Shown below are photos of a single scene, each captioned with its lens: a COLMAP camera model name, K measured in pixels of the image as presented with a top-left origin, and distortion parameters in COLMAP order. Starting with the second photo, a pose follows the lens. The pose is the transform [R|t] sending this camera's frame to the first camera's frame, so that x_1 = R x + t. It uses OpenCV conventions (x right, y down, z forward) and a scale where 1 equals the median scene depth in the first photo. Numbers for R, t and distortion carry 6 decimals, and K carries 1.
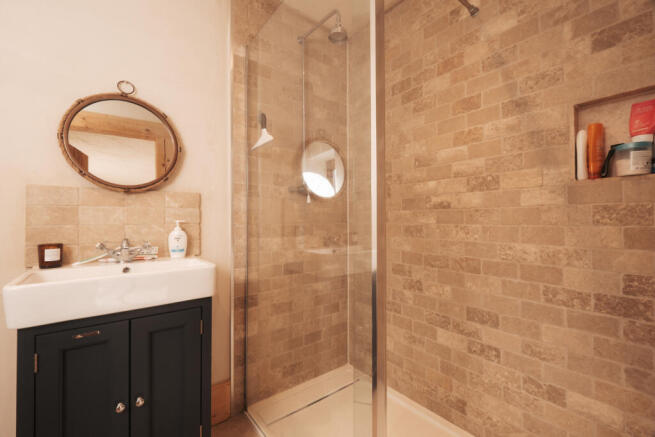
lens RADIAL K [[286.0, 0, 327.5], [0, 286.0, 218.5], [0, 0, 1]] dist [-0.000496, -0.000111]
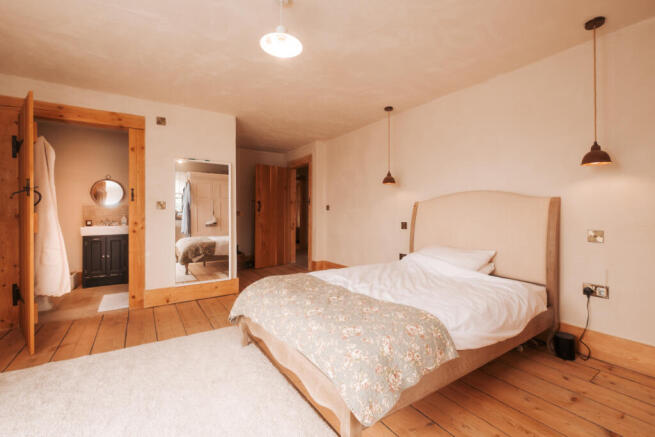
lens RADIAL K [[286.0, 0, 327.5], [0, 286.0, 218.5], [0, 0, 1]] dist [-0.000496, -0.000111]
pose [[0.997783, 0.005335, -0.066333, 2.685065], [-0.004288, 0.999864, 0.015907, -0.010780], [0.066409, -0.015587, 0.997671, -2.821158]]
